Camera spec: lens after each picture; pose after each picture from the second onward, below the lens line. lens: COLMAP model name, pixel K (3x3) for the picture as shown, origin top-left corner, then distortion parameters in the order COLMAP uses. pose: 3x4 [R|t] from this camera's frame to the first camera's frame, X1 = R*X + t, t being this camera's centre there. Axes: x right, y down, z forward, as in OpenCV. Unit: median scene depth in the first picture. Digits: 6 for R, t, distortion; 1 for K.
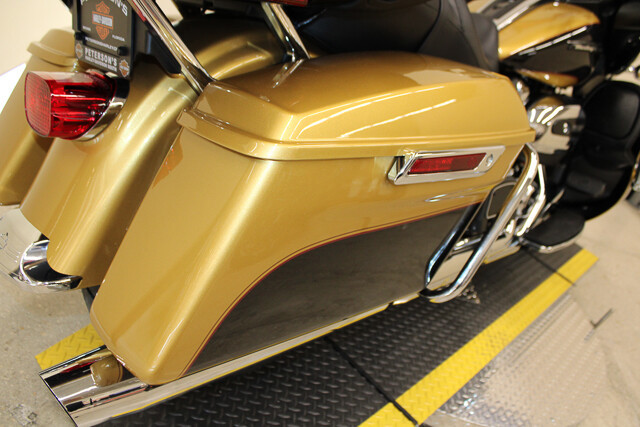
lens RADIAL K [[522.0, 0, 322.8], [0, 522.0, 218.5], [0, 0, 1]] dist [-0.170473, 0.139307]
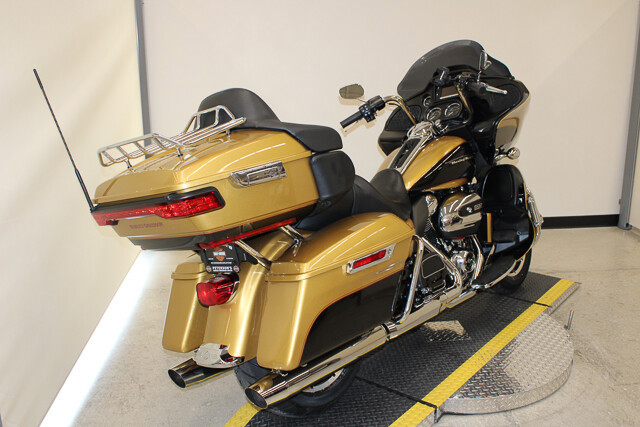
lens RADIAL K [[635.7, 0, 320.0], [0, 635.7, 213.5], [0, 0, 1]] dist [-0.012611, -0.007813]
pose [[0.936276, -0.350933, -0.015250, 0.118768], [0.335080, 0.905322, -0.260985, 0.352923], [0.105395, 0.239244, 0.965222, -1.757516]]
